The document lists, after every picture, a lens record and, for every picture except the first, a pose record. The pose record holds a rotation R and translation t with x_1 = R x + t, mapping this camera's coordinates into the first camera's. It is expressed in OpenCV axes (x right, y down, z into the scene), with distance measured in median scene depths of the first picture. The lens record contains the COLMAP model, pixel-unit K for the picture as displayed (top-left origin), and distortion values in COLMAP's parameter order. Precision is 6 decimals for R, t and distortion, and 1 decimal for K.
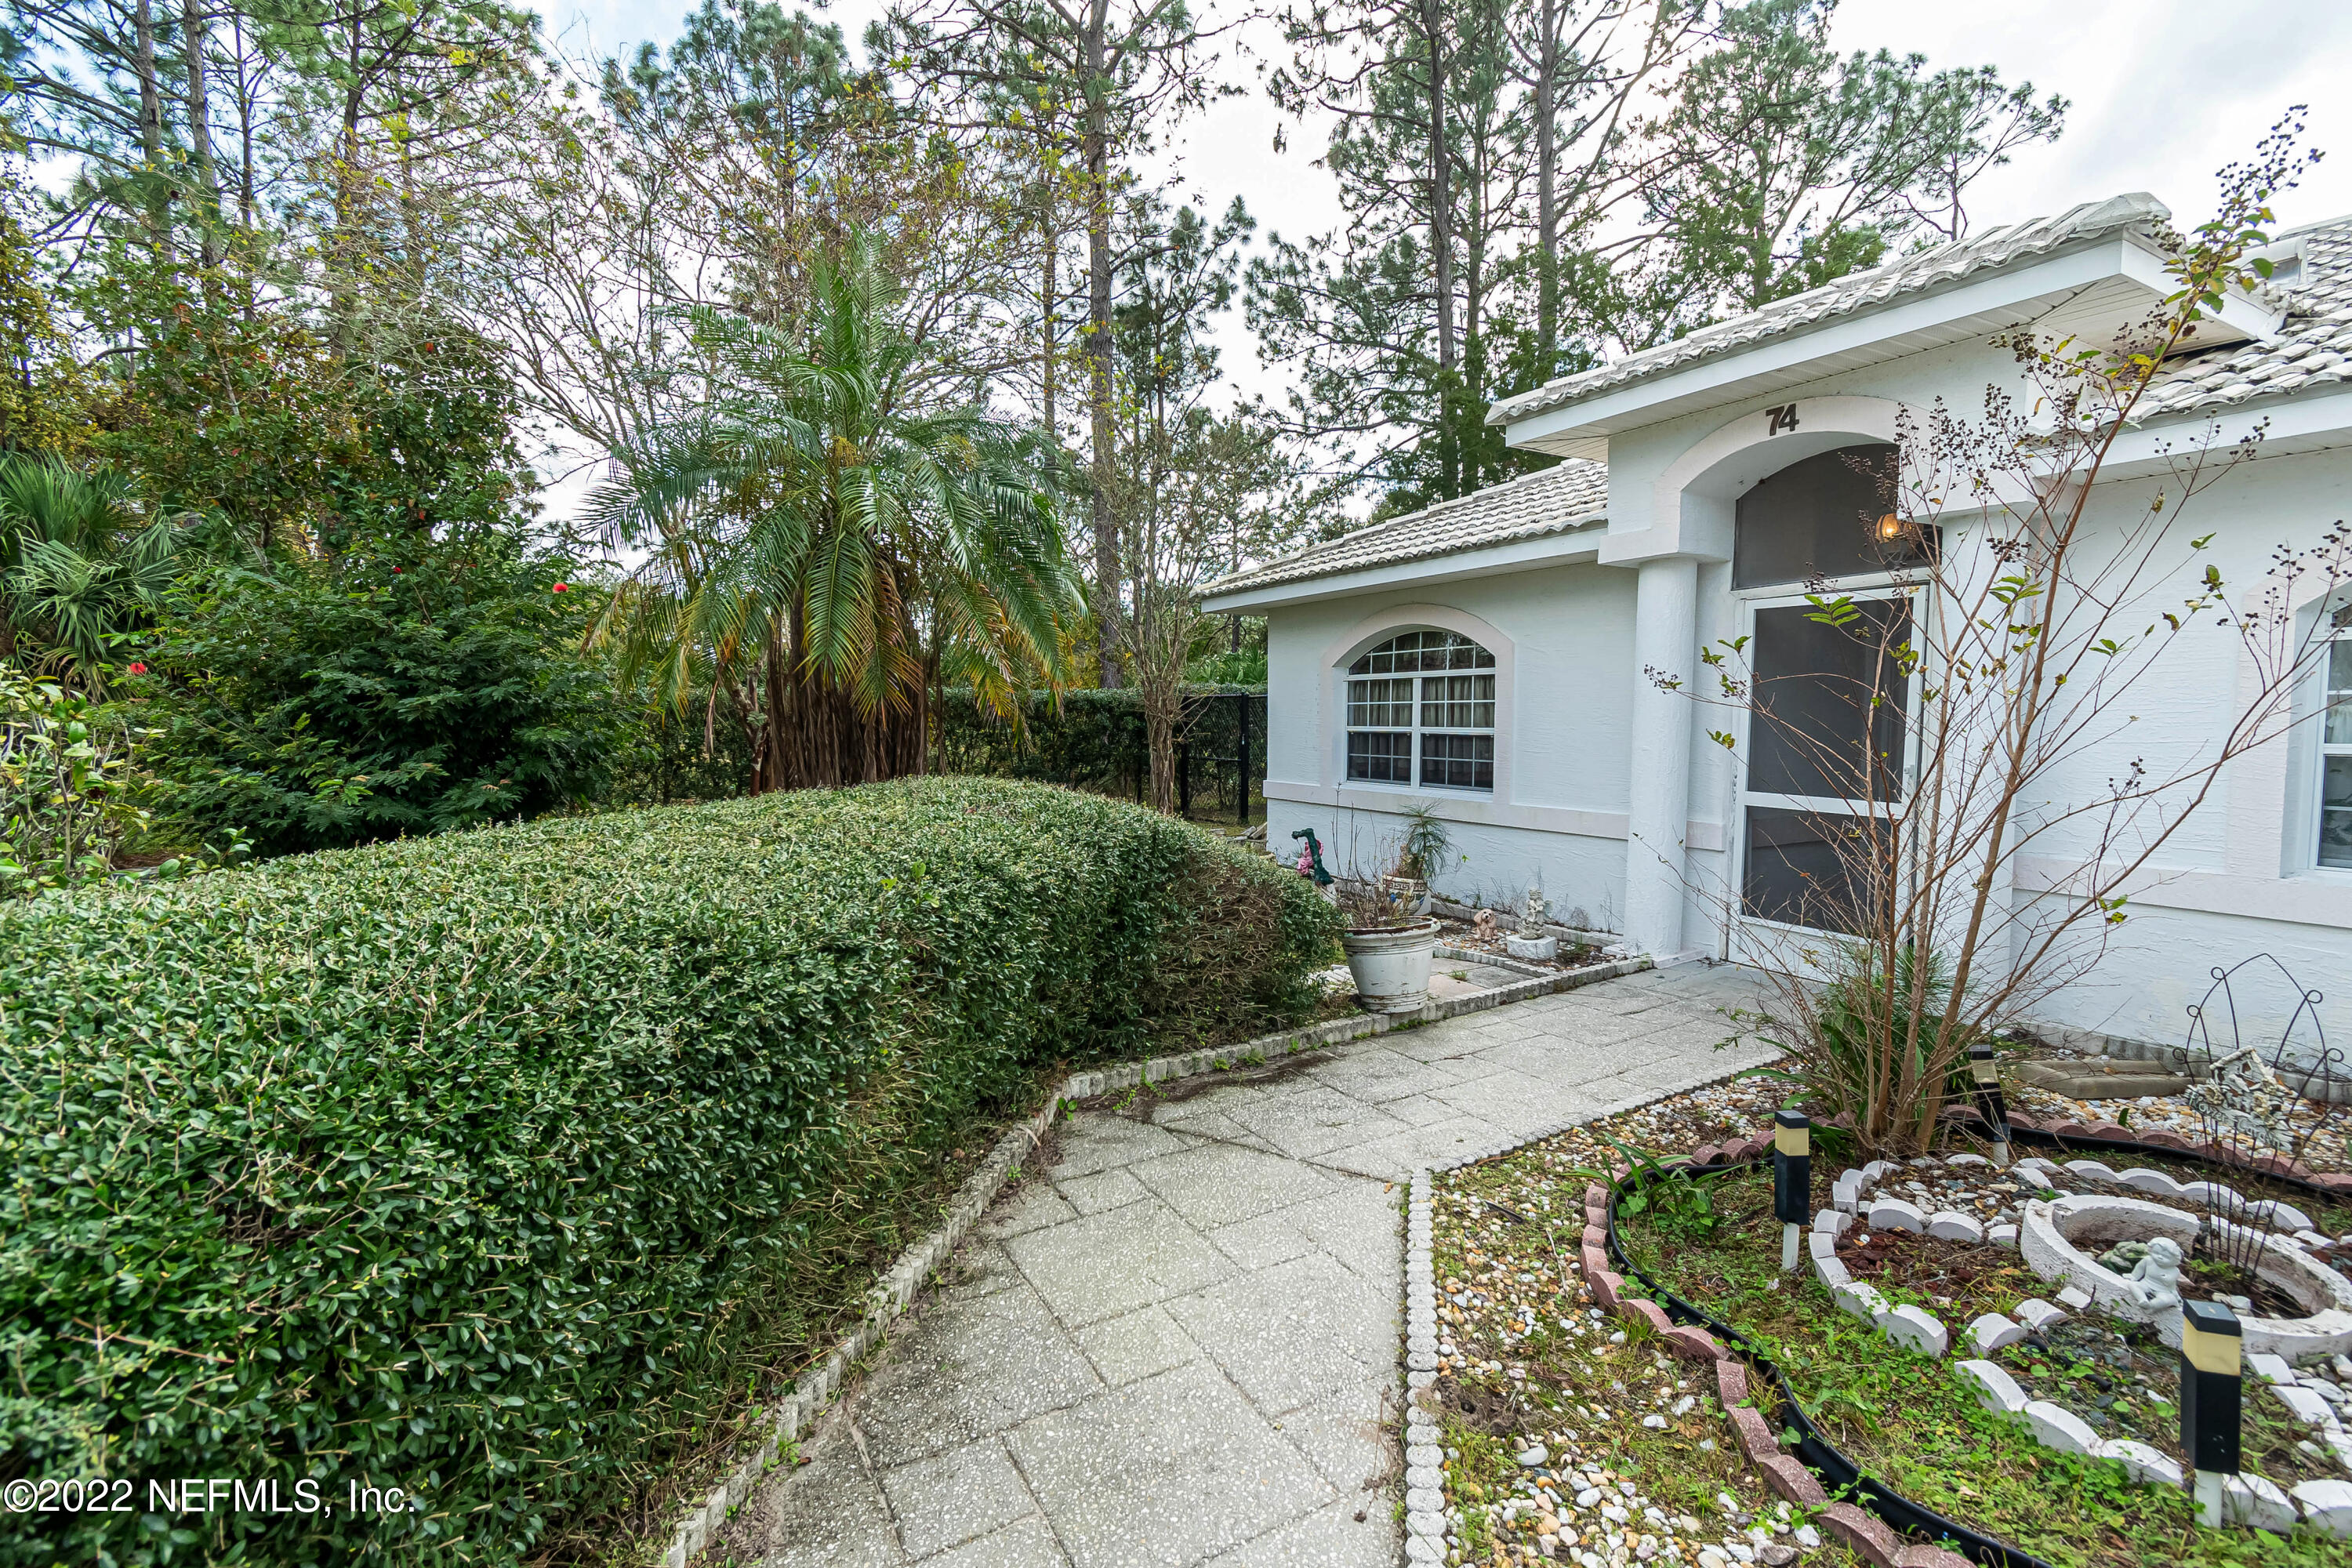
lens RADIAL K [[1084.9, 0, 1177.9], [0, 1084.9, 786.9], [0, 0, 1]] dist [0.004022, -0.001438]
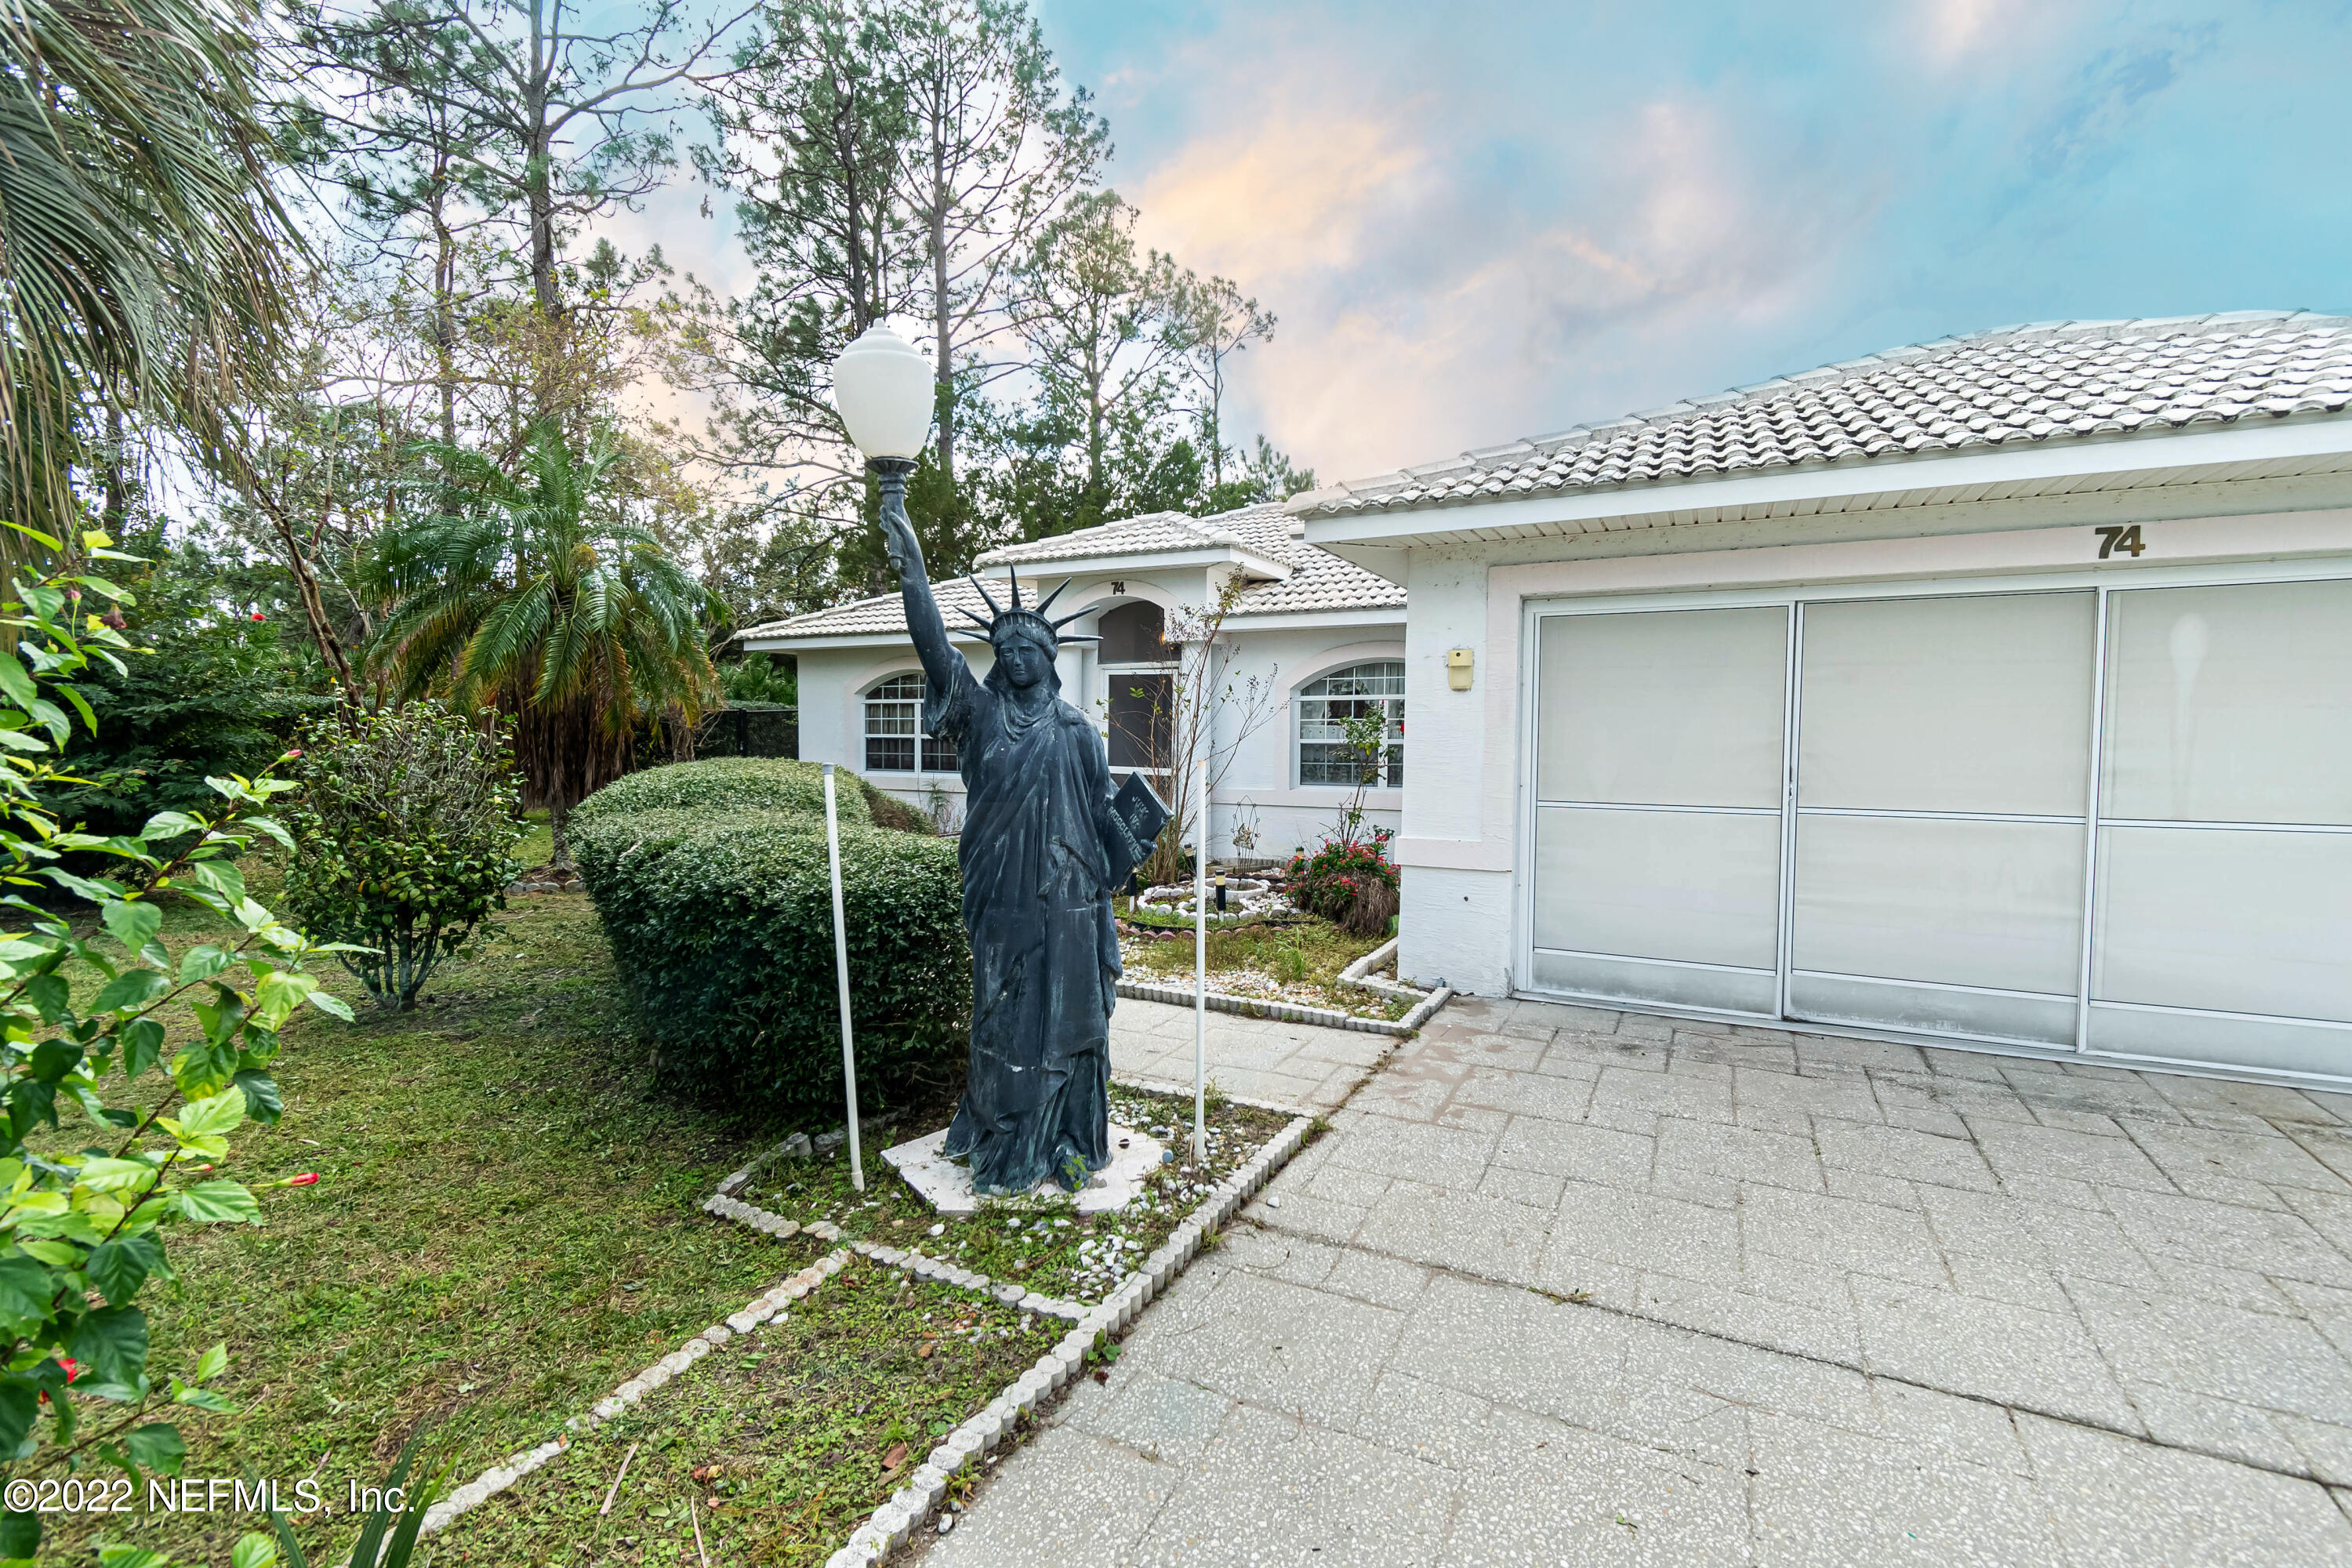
lens RADIAL K [[1057.6, 0, 1198.6], [0, 1057.6, 792.2], [0, 0, 1]] dist [-0.000118, 0.000129]
pose [[0.835413, -0.029695, 0.548819, -0.588856], [0.032126, 0.999470, 0.005175, 0.069374], [-0.548682, 0.013308, 0.835925, -1.037540]]
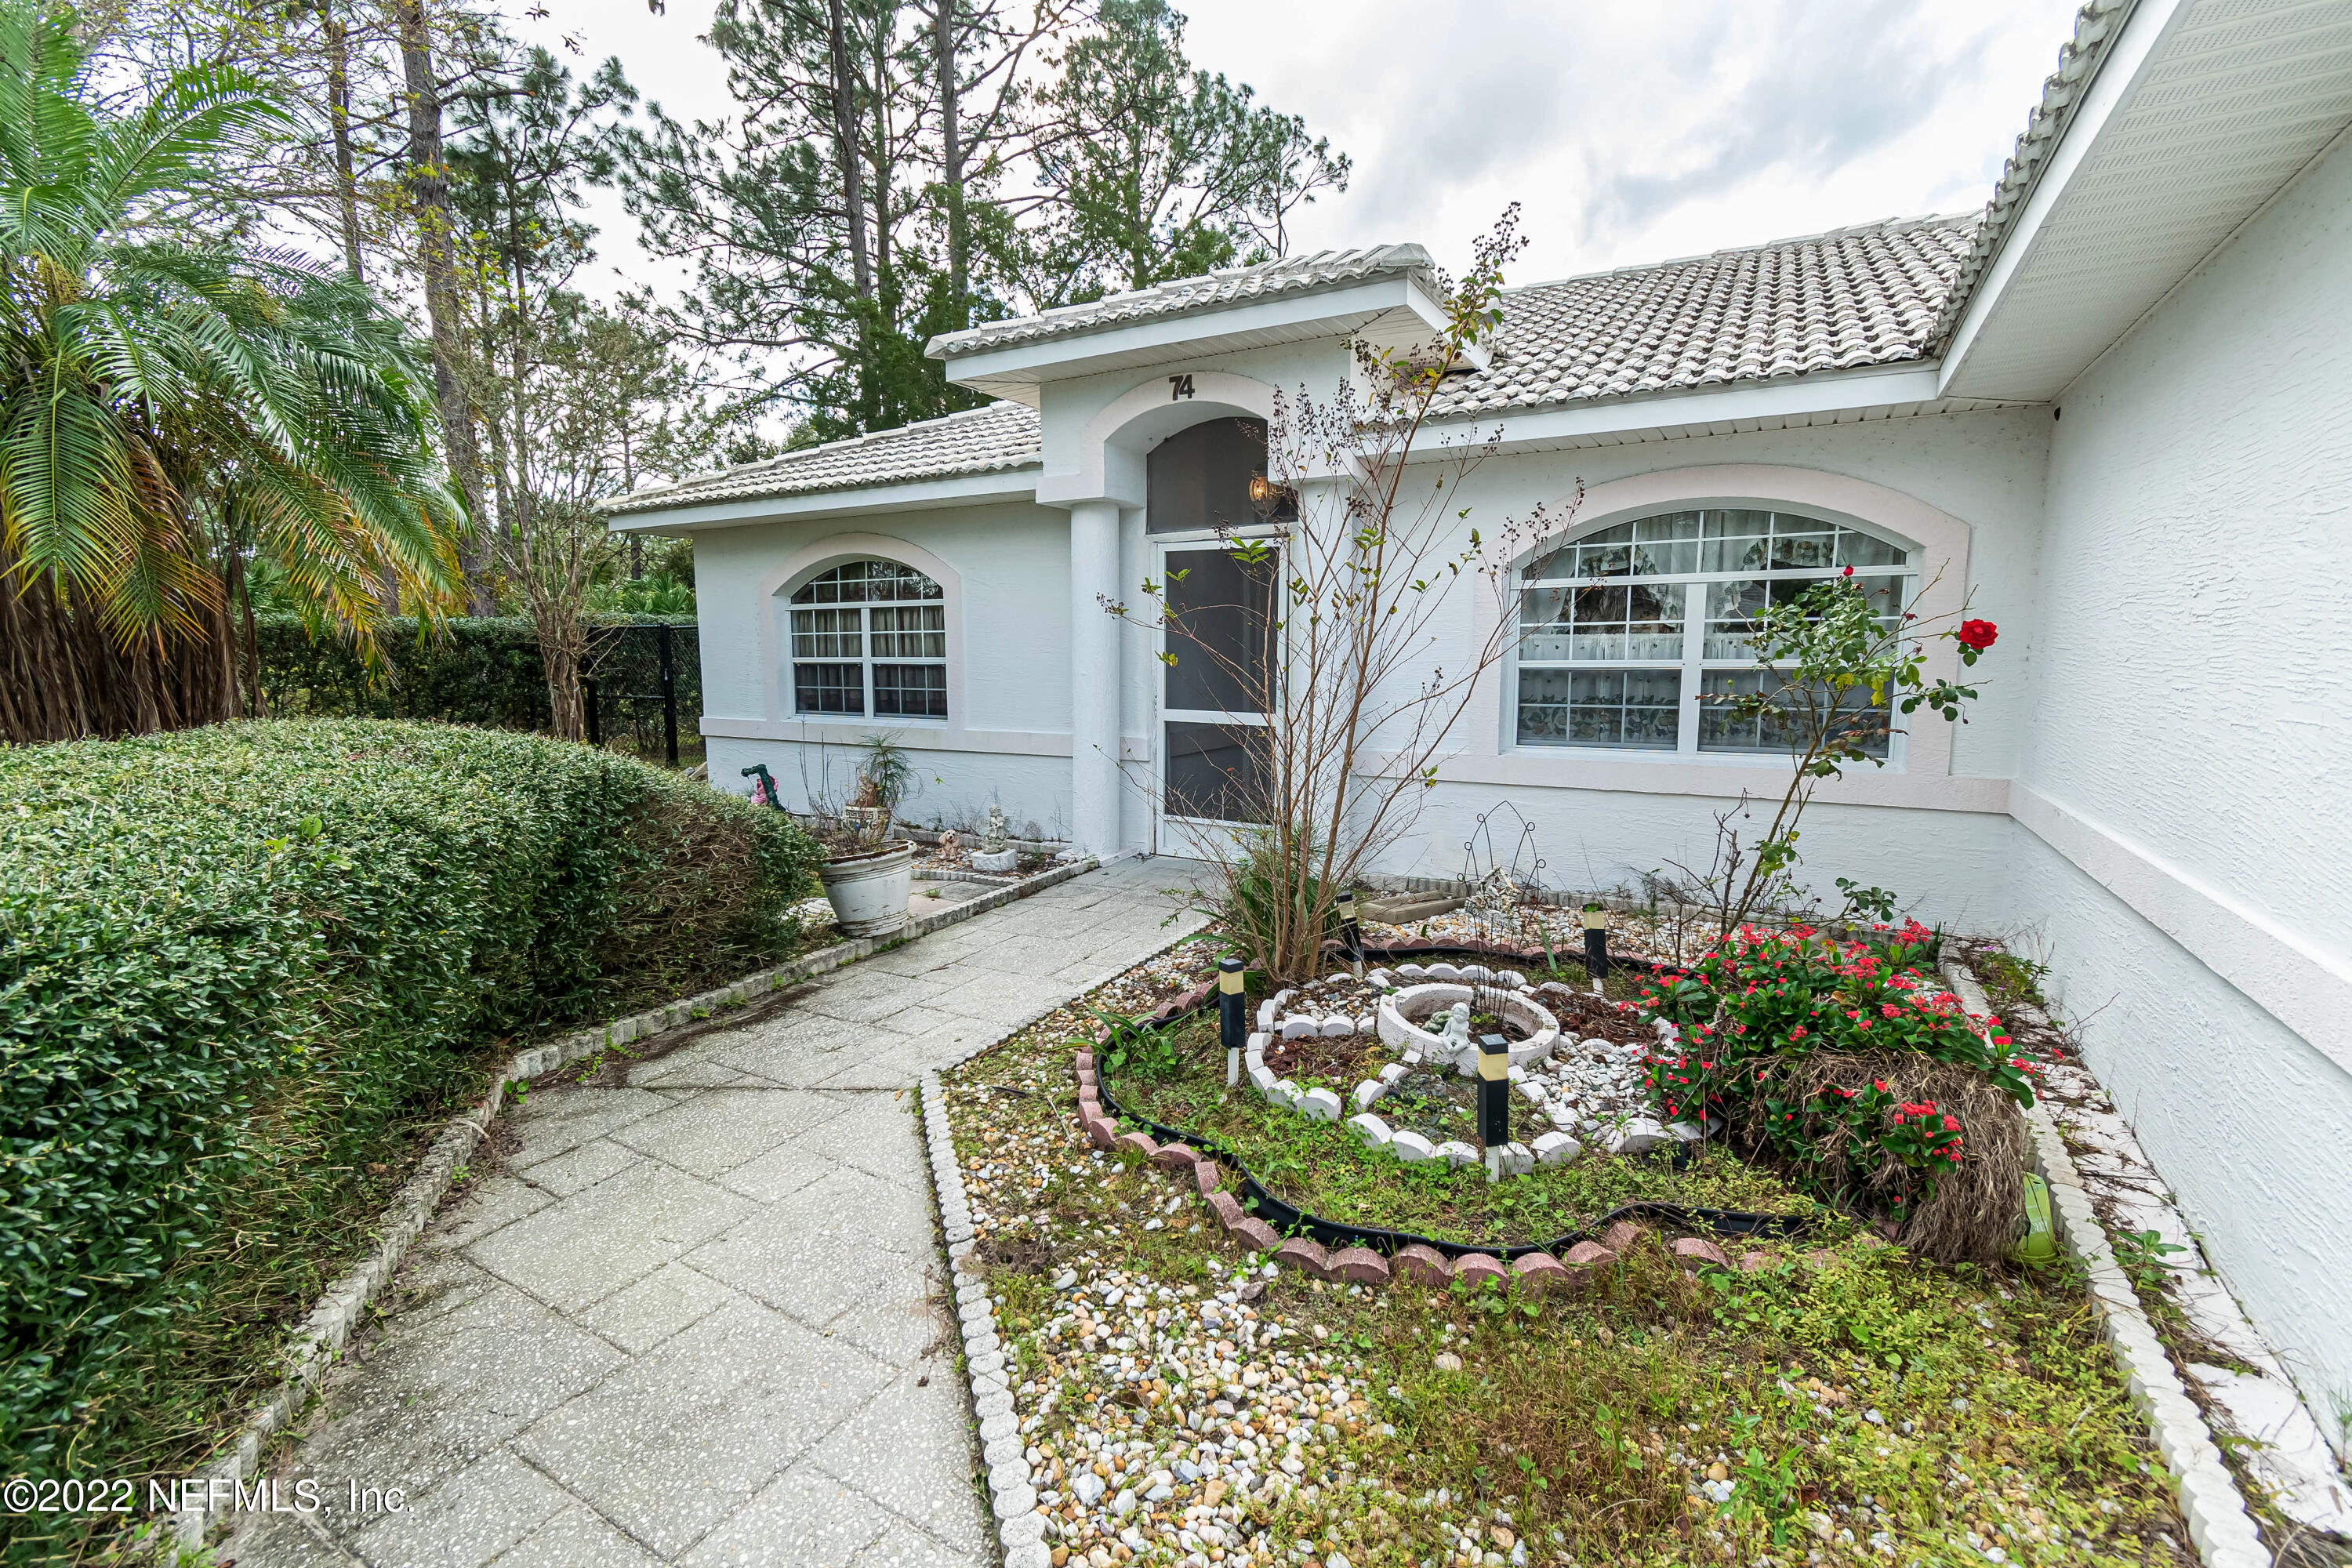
lens RADIAL K [[1057.6, 0, 1198.6], [0, 1057.6, 792.2], [0, 0, 1]] dist [-0.000118, 0.000129]
pose [[0.859687, -0.072162, 0.505699, -0.042970], [0.037815, 0.996246, 0.077876, 0.009103], [-0.509420, -0.047826, 0.859188, -0.006017]]
